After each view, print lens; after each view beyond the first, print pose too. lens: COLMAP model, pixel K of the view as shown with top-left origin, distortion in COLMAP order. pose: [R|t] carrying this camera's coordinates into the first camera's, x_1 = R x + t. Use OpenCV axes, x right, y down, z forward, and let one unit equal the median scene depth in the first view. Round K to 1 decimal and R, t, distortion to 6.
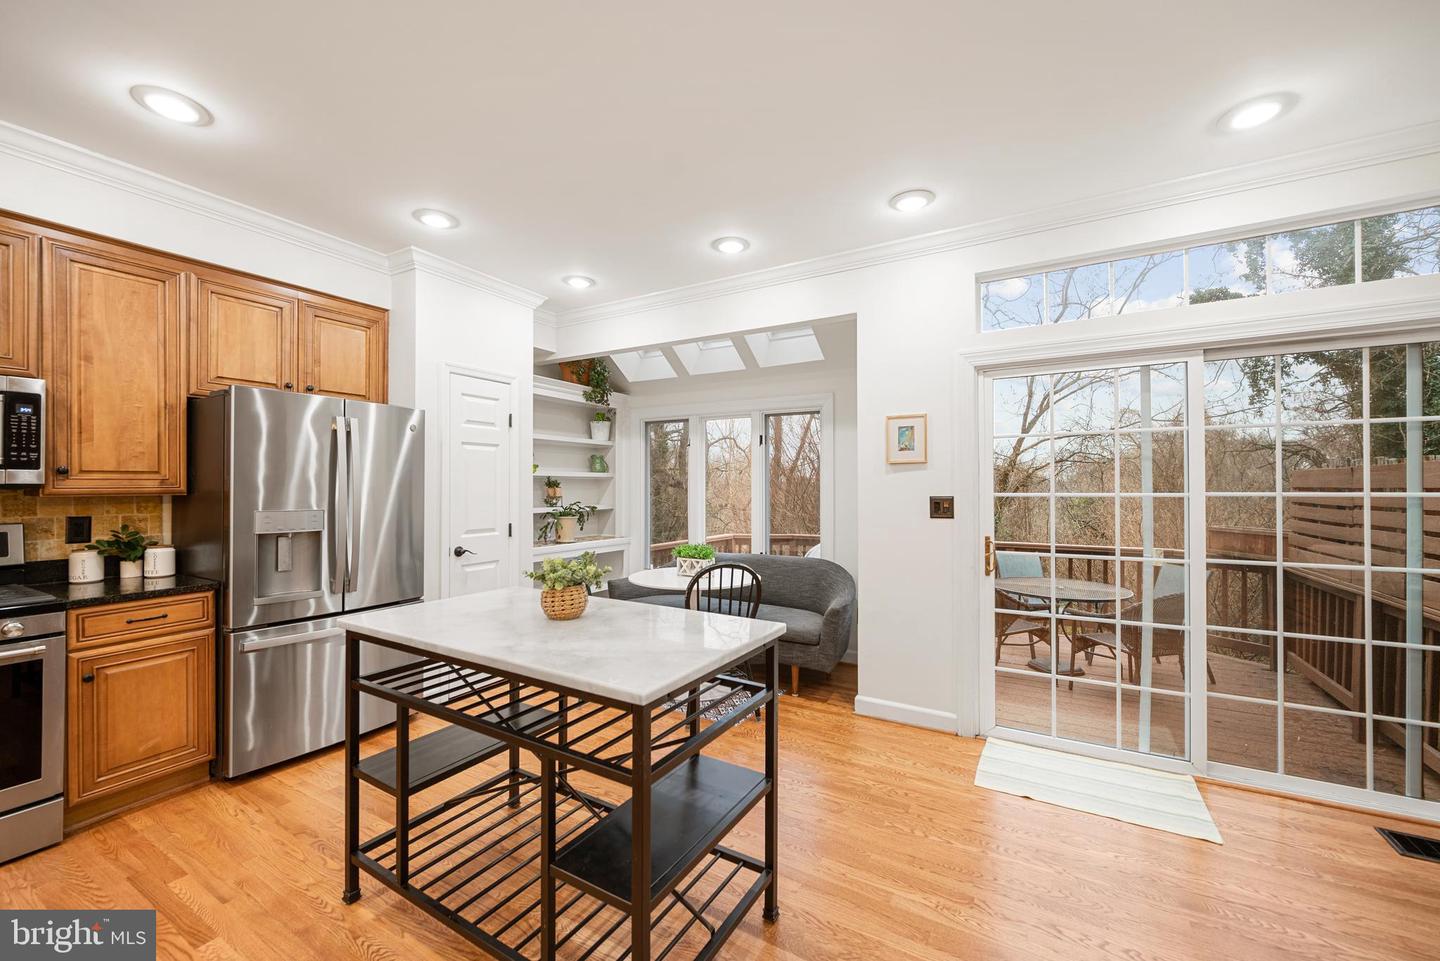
lens RADIAL K [[554.2, 0, 720.0], [0, 554.2, 480.5], [0, 0, 1]] dist [-0.000831, 0.000020]
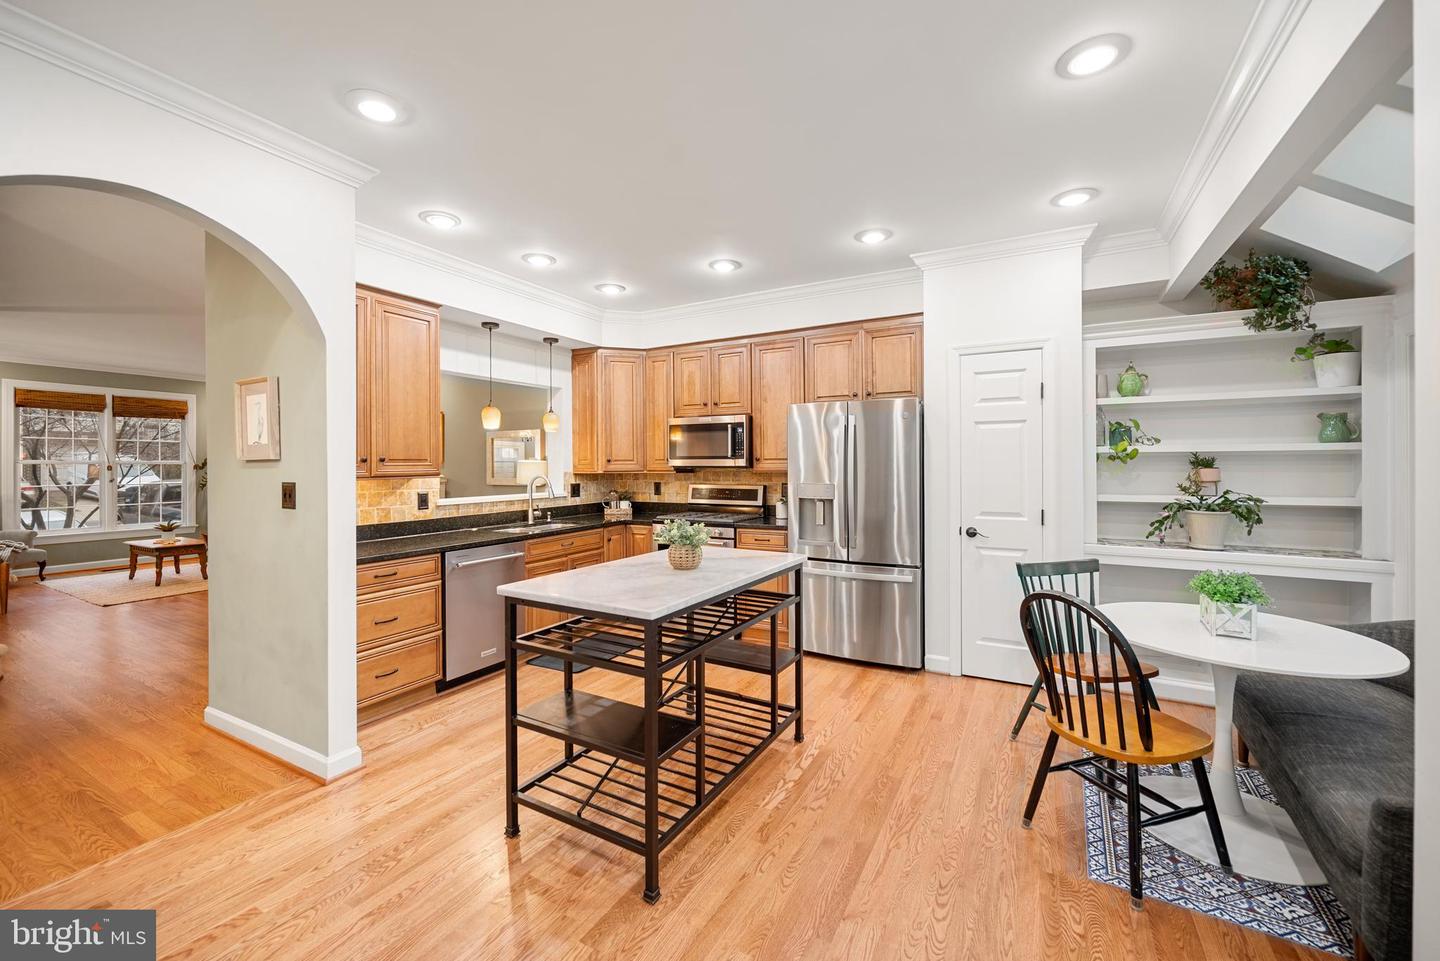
lens RADIAL K [[576.5, 0, 718.1], [0, 576.5, 486.4], [0, 0, 1]] dist [0.000289, 0.000227]
pose [[0.039515, 0.018779, -0.999042, 0.538337], [0.003428, 0.999815, 0.018929, 0.024252], [0.999213, -0.004172, 0.039443, 0.495014]]
